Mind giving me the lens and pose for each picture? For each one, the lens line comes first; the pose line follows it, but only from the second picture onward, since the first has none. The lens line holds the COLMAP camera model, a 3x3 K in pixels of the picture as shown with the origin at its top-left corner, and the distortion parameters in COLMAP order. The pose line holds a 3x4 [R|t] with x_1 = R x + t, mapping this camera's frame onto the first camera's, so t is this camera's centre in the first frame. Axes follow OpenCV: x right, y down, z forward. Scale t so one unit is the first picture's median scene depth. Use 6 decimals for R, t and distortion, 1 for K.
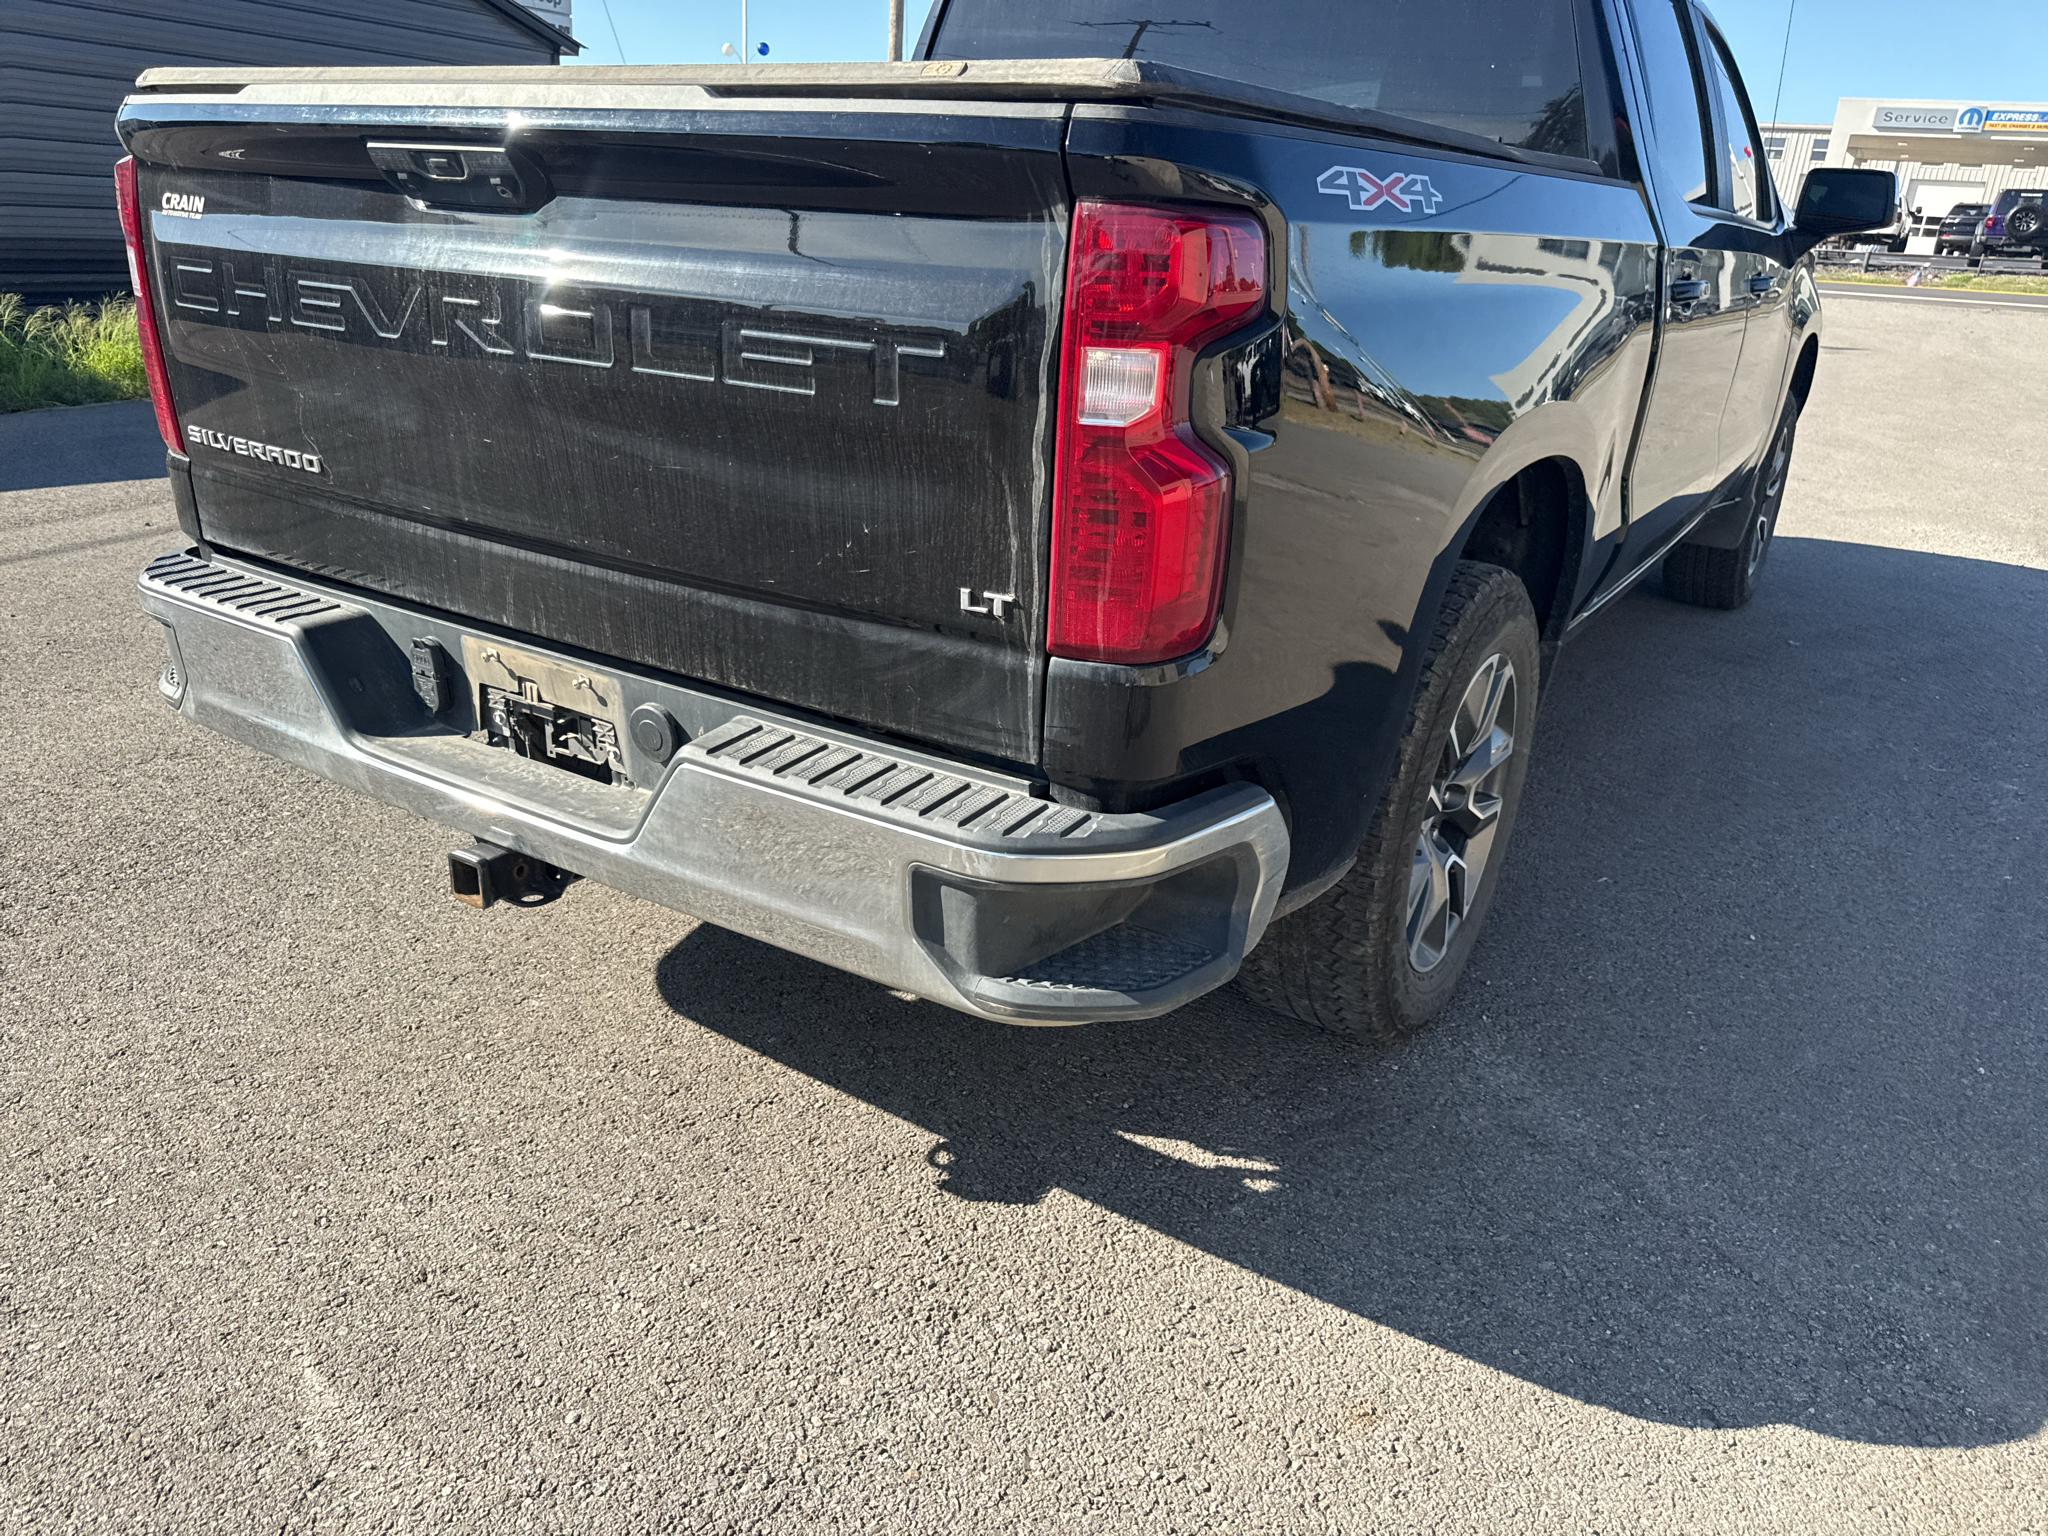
lens RADIAL K [[1470.7, 0, 1024.0], [0, 1470.7, 768.0], [0, 0, 1]] dist [-0.002275, 0.001460]
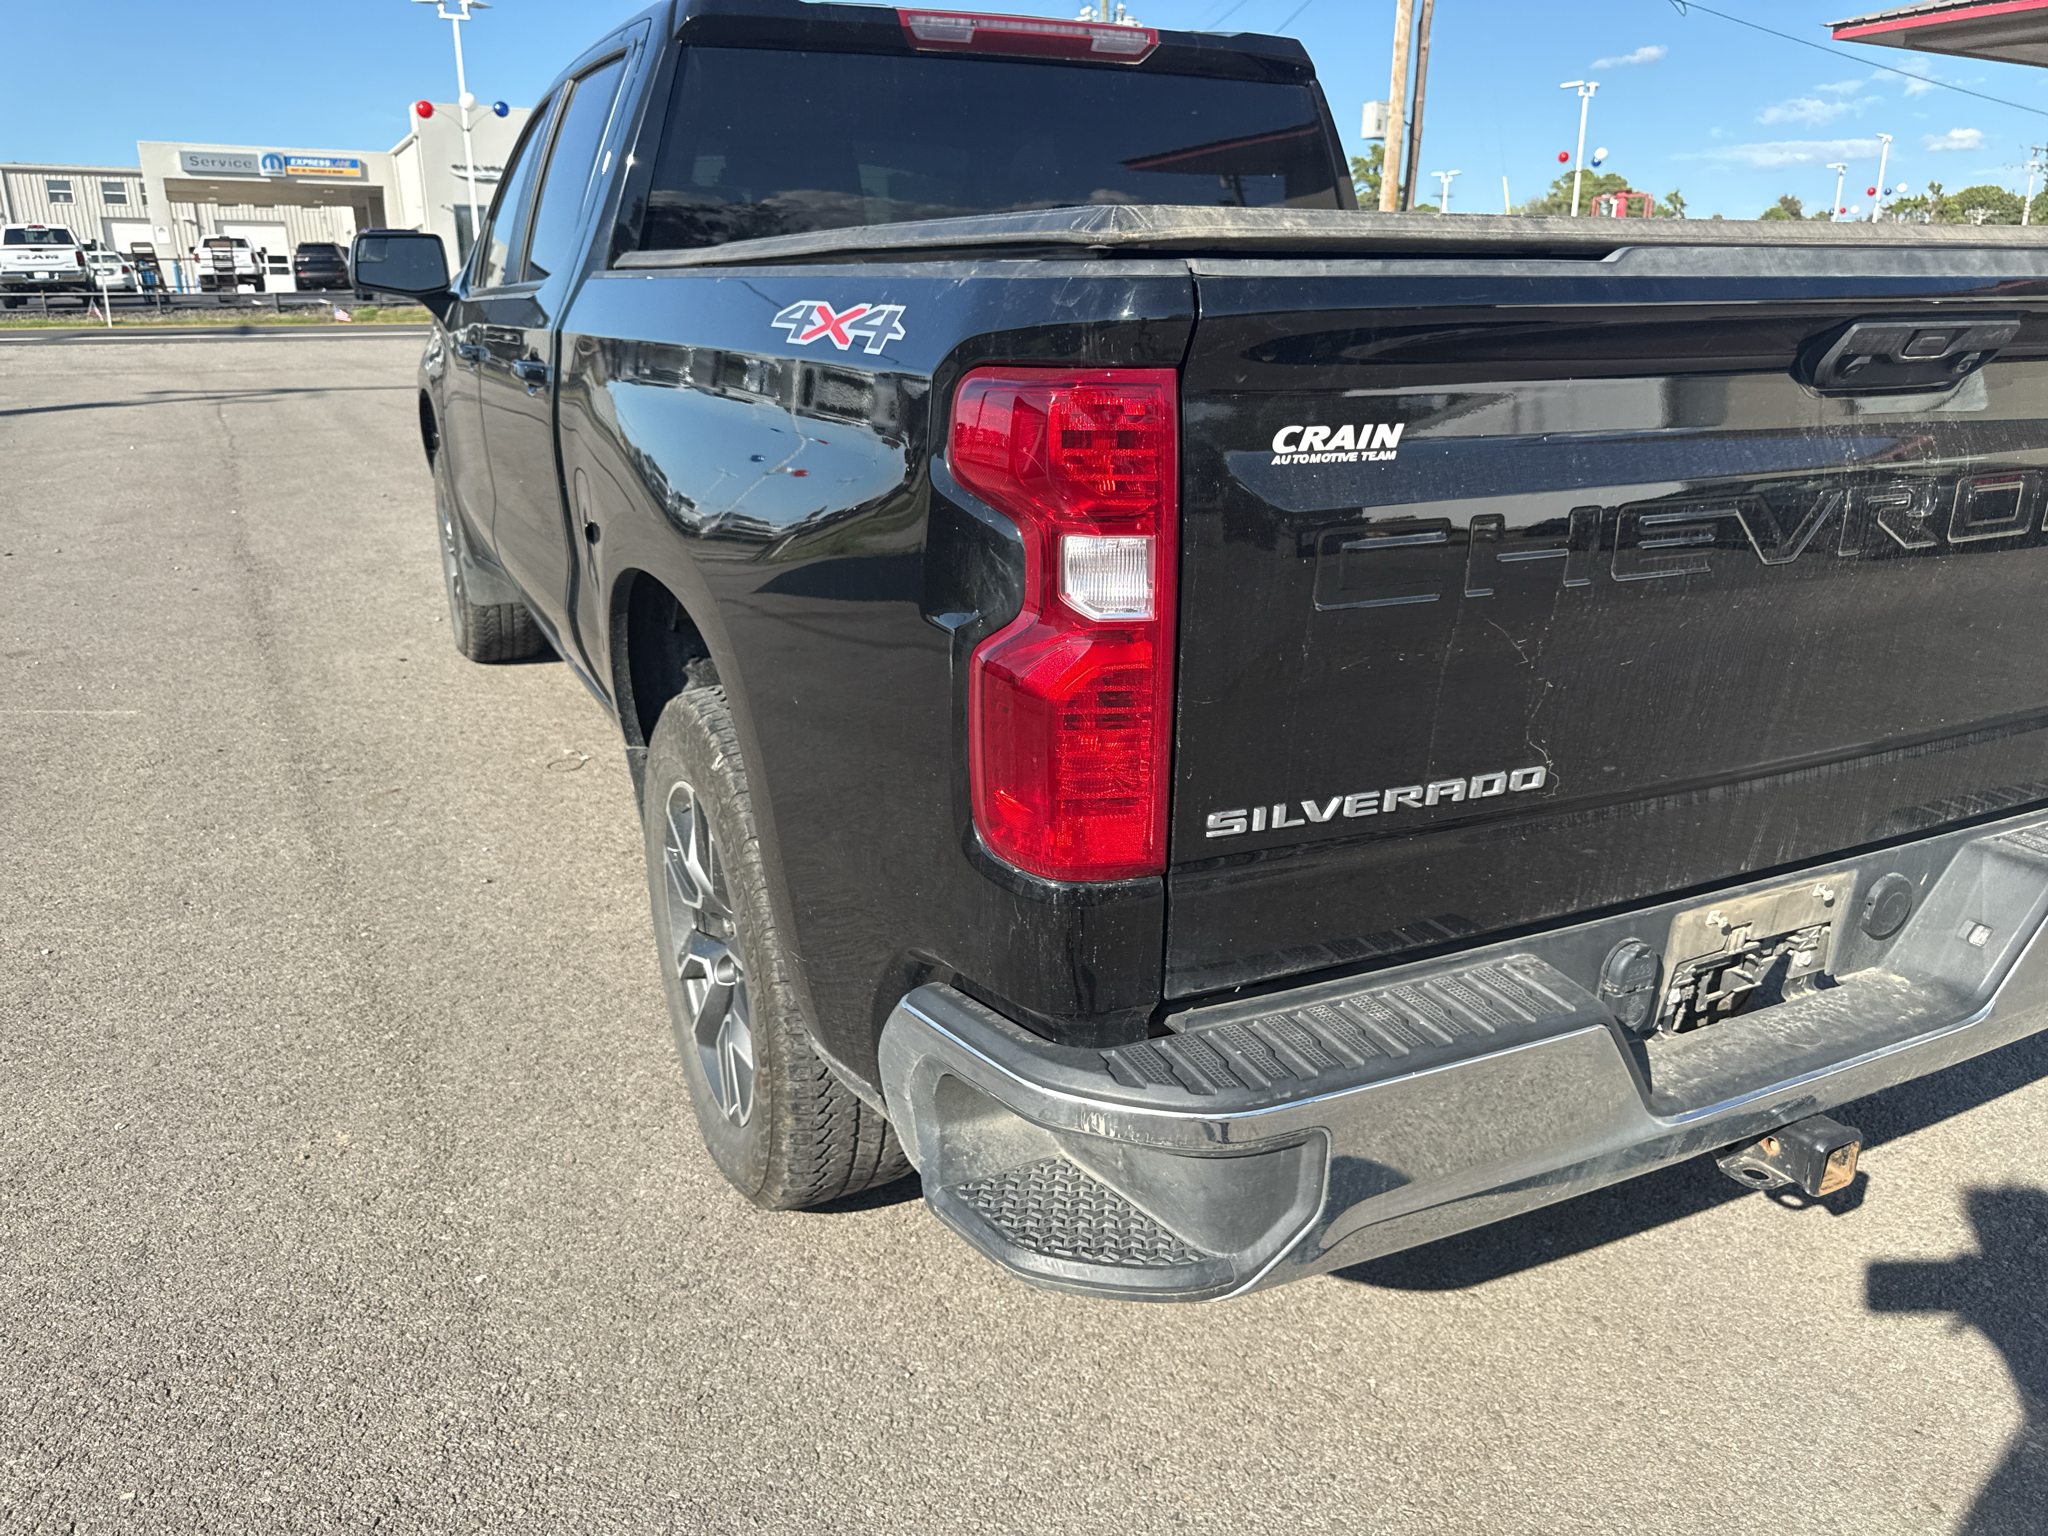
lens RADIAL K [[1470.7, 0, 1024.0], [0, 1470.7, 768.0], [0, 0, 1]] dist [-0.002275, 0.001460]
pose [[0.530596, -0.313775, 0.787409, -1.059982], [0.332314, 0.931595, 0.147302, -0.360868], [-0.779766, 0.183509, 0.598572, 0.710710]]
